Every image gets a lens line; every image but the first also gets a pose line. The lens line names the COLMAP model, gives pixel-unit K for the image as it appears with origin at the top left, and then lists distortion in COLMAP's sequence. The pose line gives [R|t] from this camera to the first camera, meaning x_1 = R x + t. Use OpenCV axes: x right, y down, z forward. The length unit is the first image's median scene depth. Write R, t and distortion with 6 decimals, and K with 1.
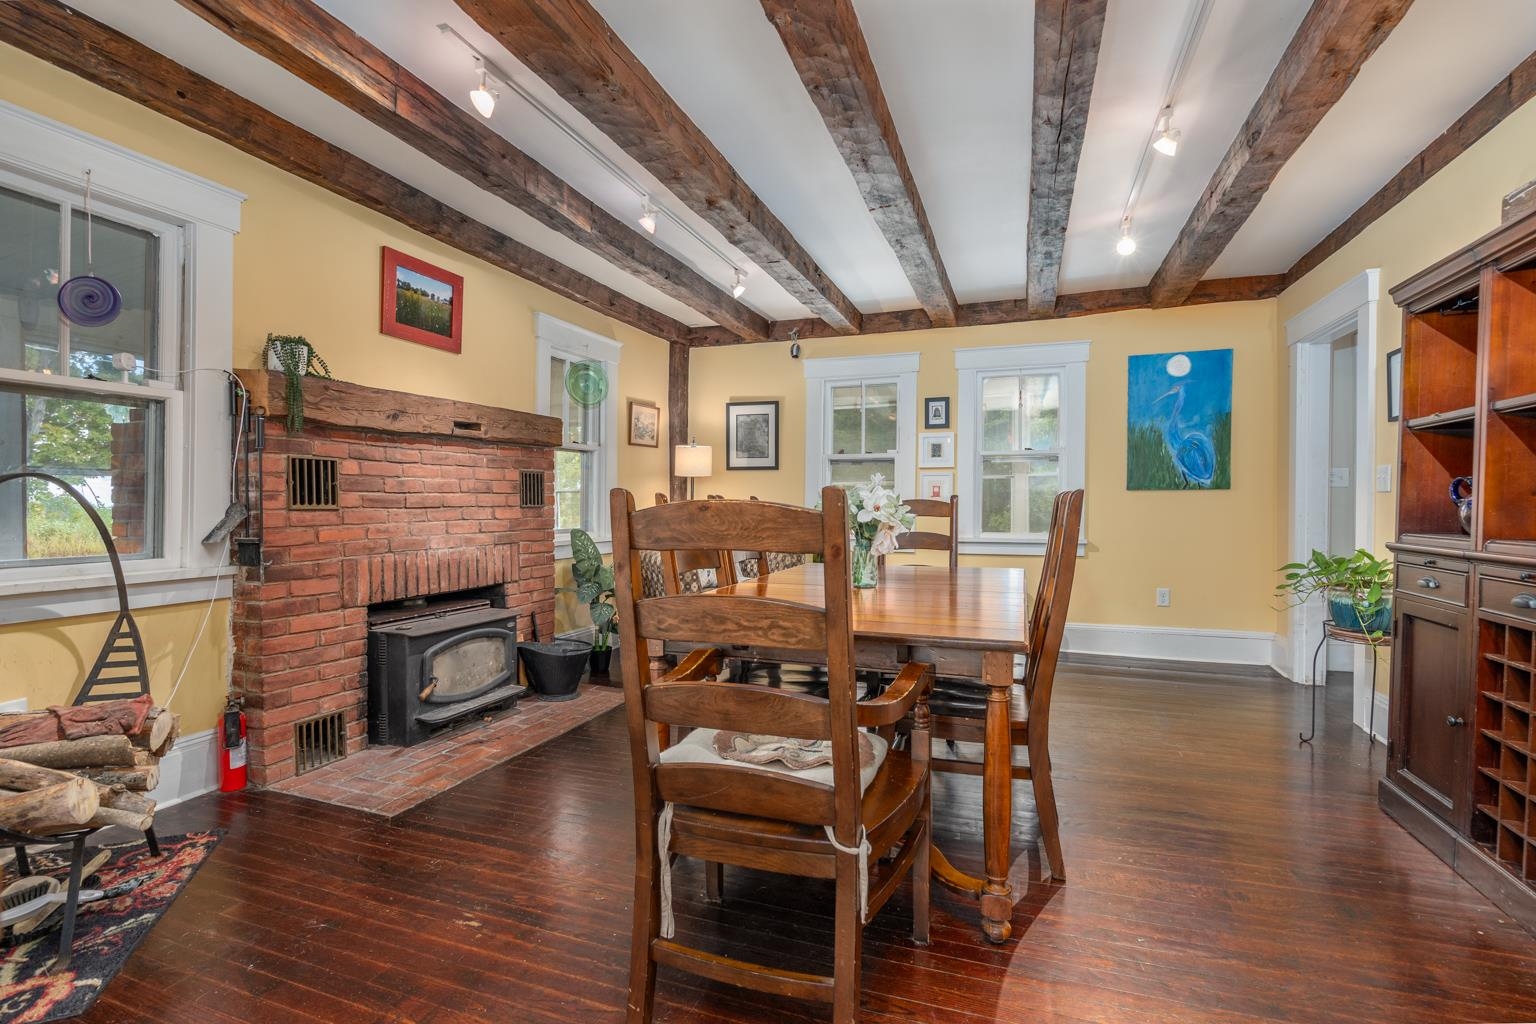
lens RADIAL K [[699.5, 0, 768.0], [0, 699.5, 512.0], [0, 0, 1]] dist [-0.000369, 0.000064]
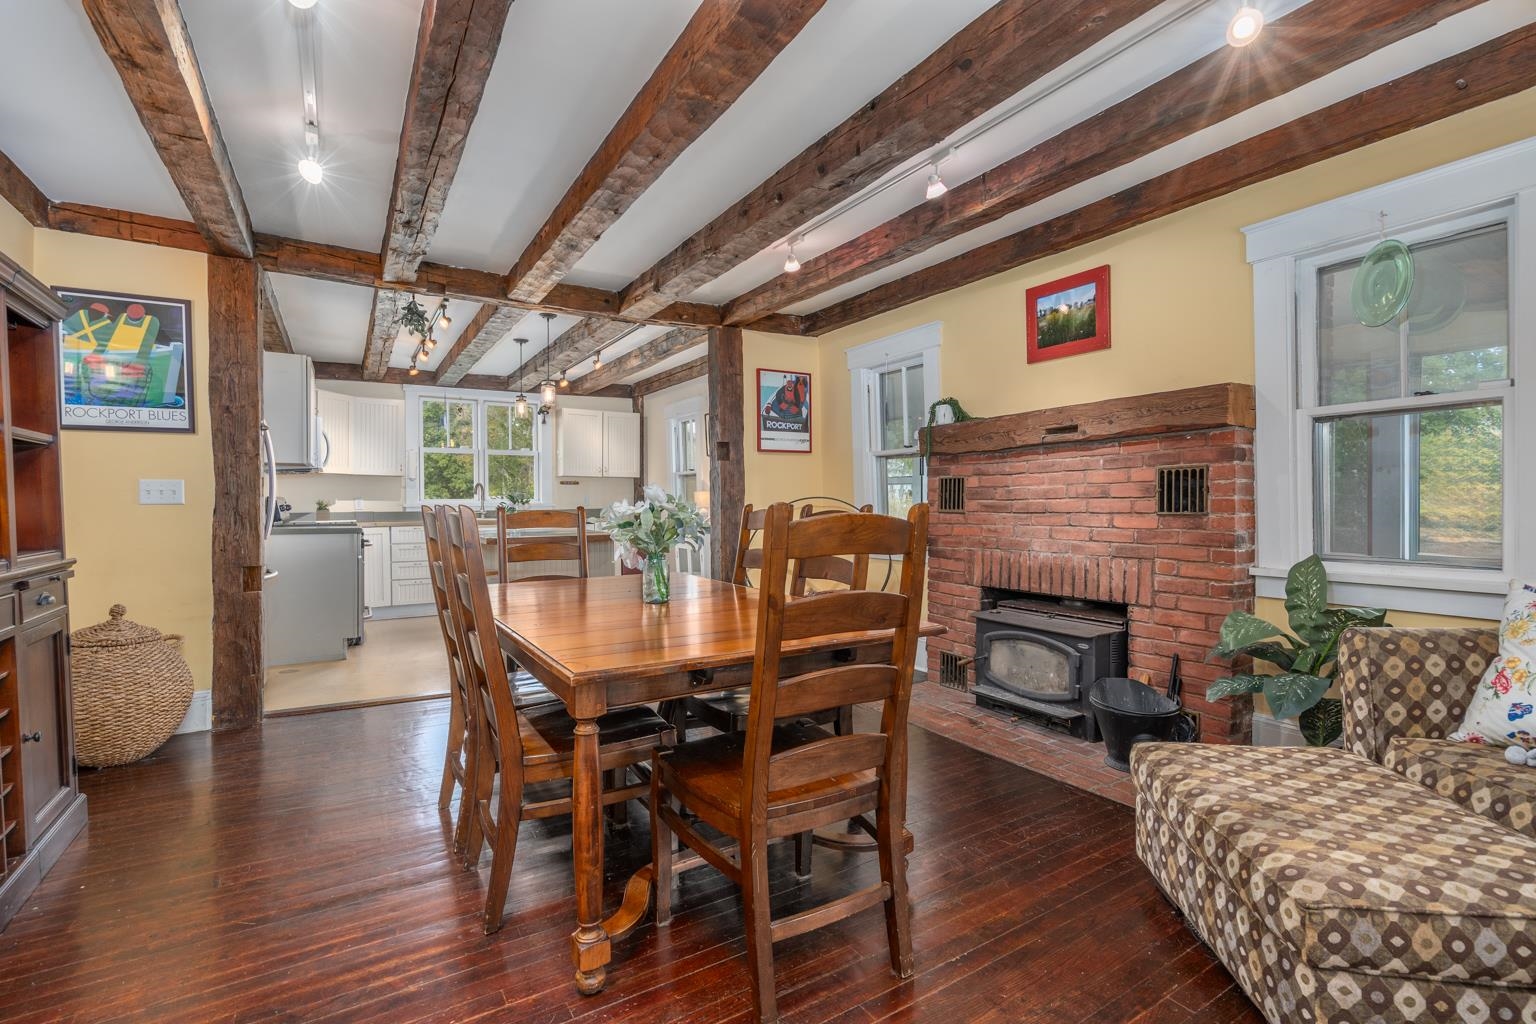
lens RADIAL K [[699.5, 0, 768.0], [0, 699.5, 512.0], [0, 0, 1]] dist [-0.000369, 0.000064]
pose [[-0.615670, 0.009315, -0.787949, 0.609424], [-0.008918, 0.999784, 0.018788, -0.023477], [0.787954, 0.018594, -0.615454, 1.299335]]
